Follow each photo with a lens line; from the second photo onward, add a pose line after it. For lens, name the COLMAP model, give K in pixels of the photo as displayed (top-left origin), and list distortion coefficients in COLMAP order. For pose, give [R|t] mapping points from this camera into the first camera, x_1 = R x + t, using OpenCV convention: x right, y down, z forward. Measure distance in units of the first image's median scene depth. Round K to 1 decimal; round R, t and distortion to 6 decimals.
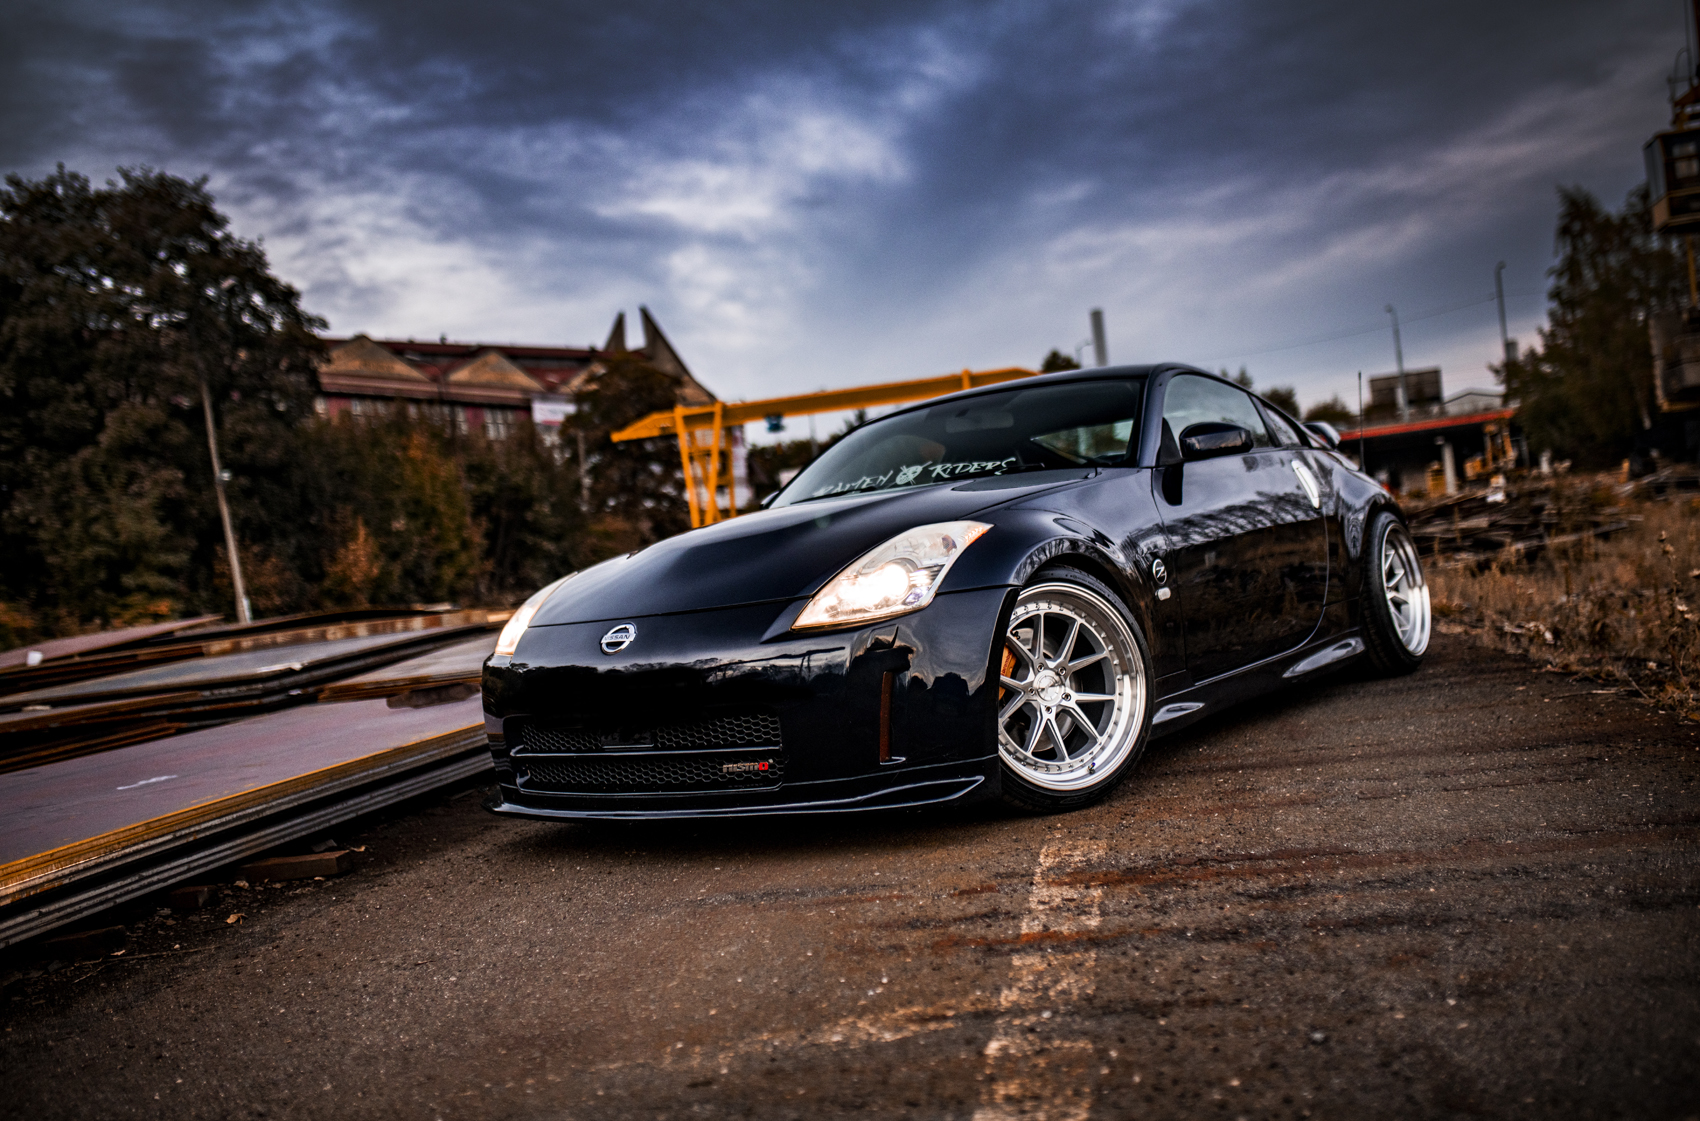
lens RADIAL K [[1652.2, 0, 851.9], [0, 1652.2, 530.6], [0, 0, 1]] dist [-0.079817, 0.098157]
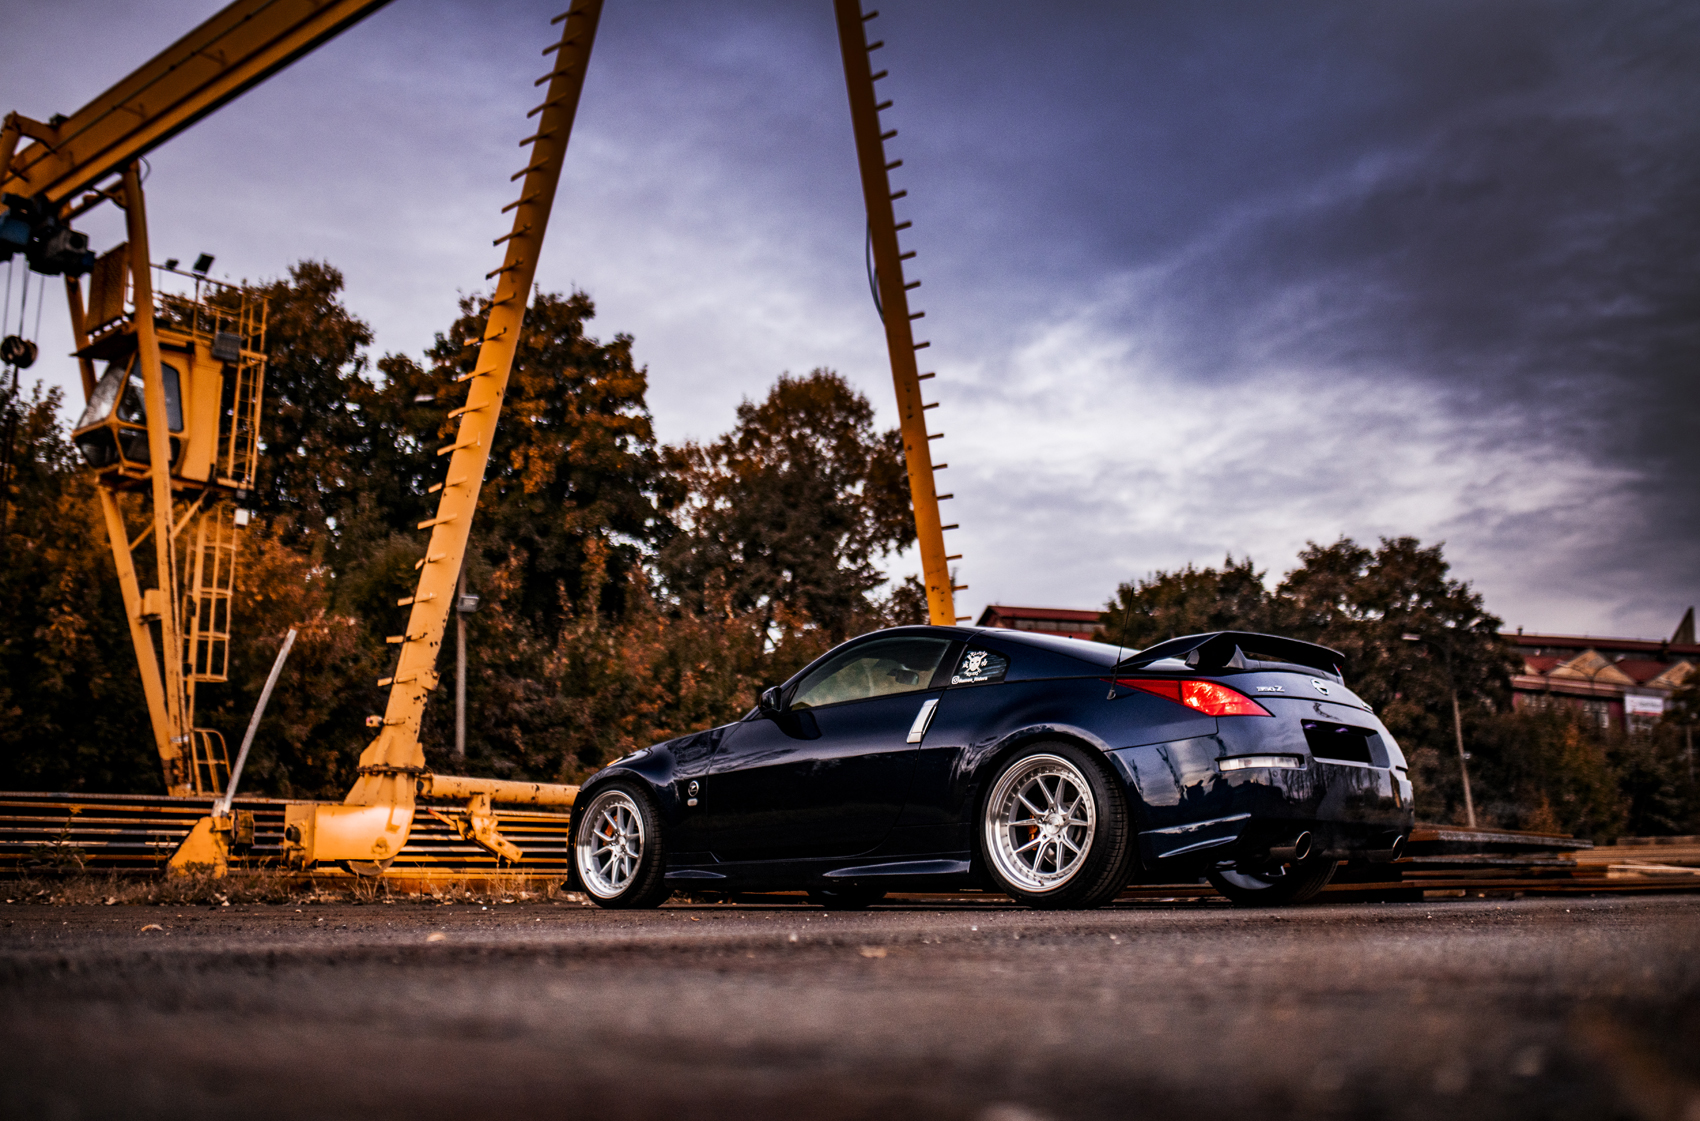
lens RADIAL K [[1652.2, 0, 851.9], [0, 1652.2, 530.6], [0, 0, 1]] dist [-0.079817, 0.098157]
pose [[0.839043, -0.004292, -0.544048, -0.056937], [-0.080663, 0.987937, -0.132193, 0.005259], [0.538052, 0.154800, 0.828575, -0.529908]]
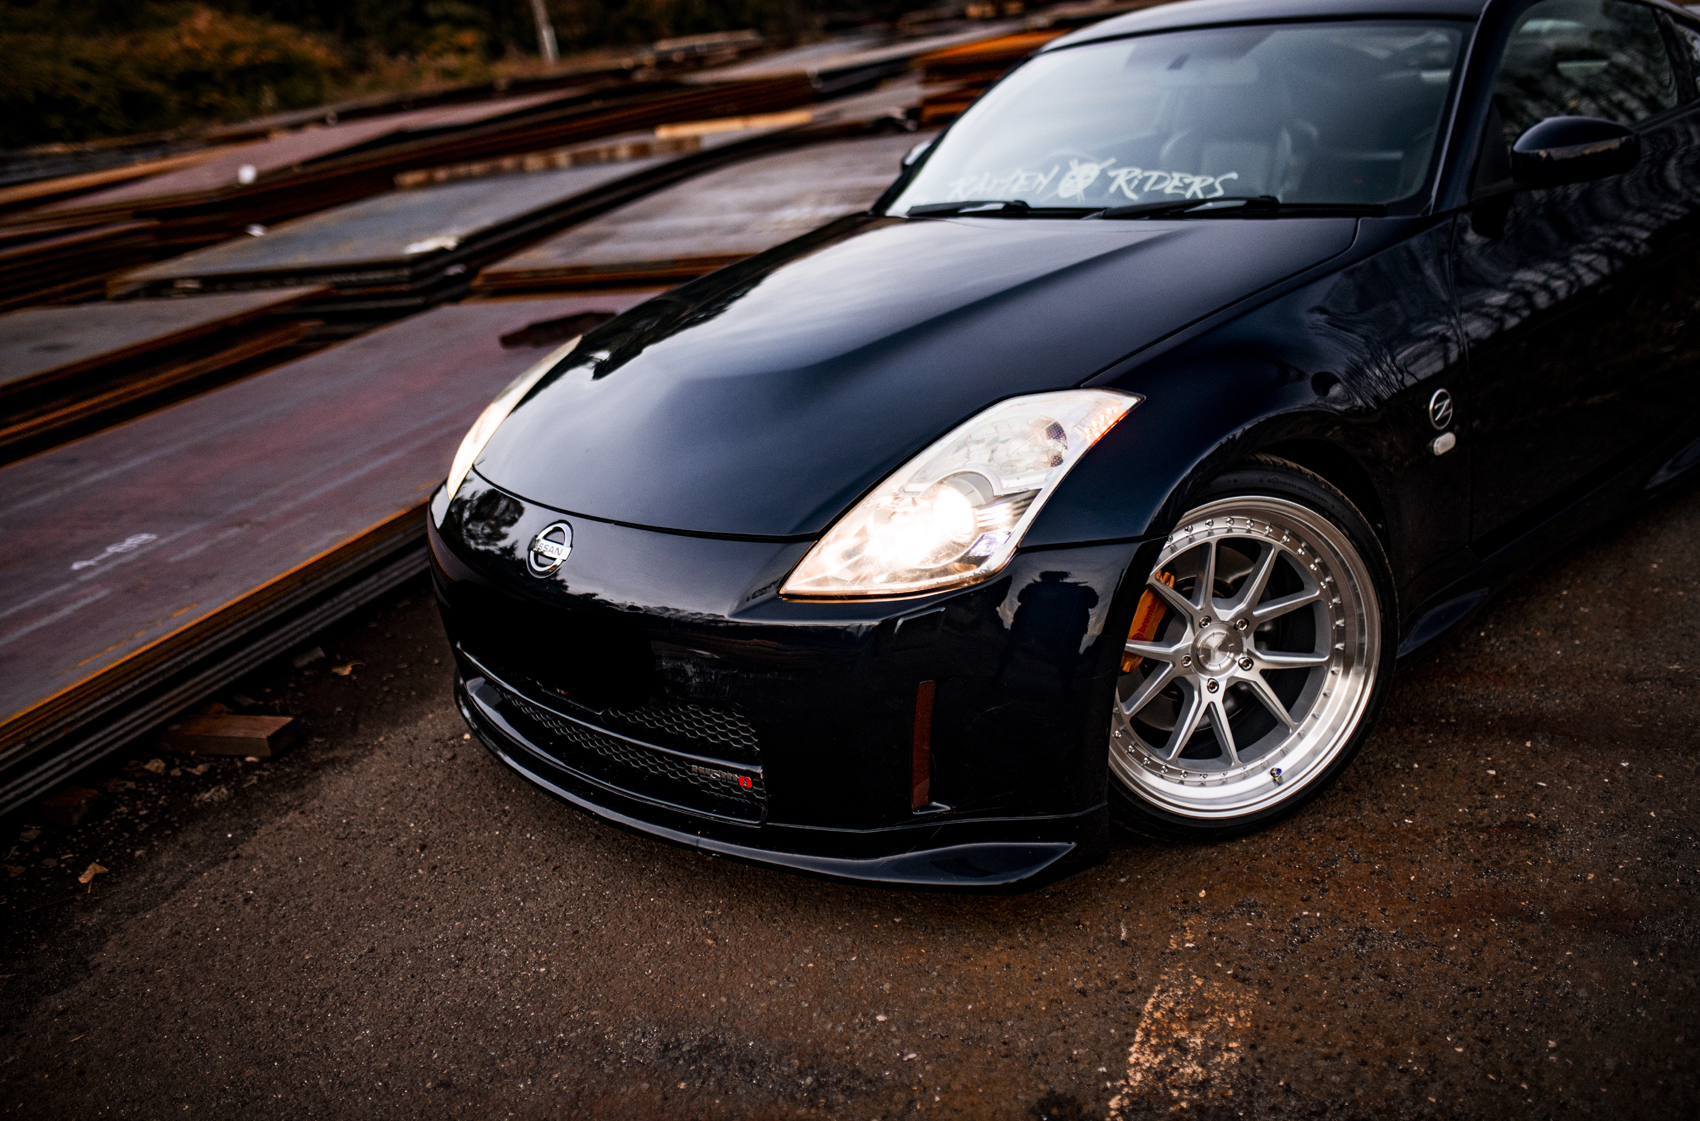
lens RADIAL K [[1650.6, 0, 850.0], [0, 1650.6, 560.5], [0, 0, 1]] dist [-0.041477, 0.036598]
pose [[0.980630, 0.062190, -0.185732, 0.007023], [0.008700, 0.933488, 0.358503, -0.011838], [0.195674, -0.353175, 0.914866, 0.029890]]
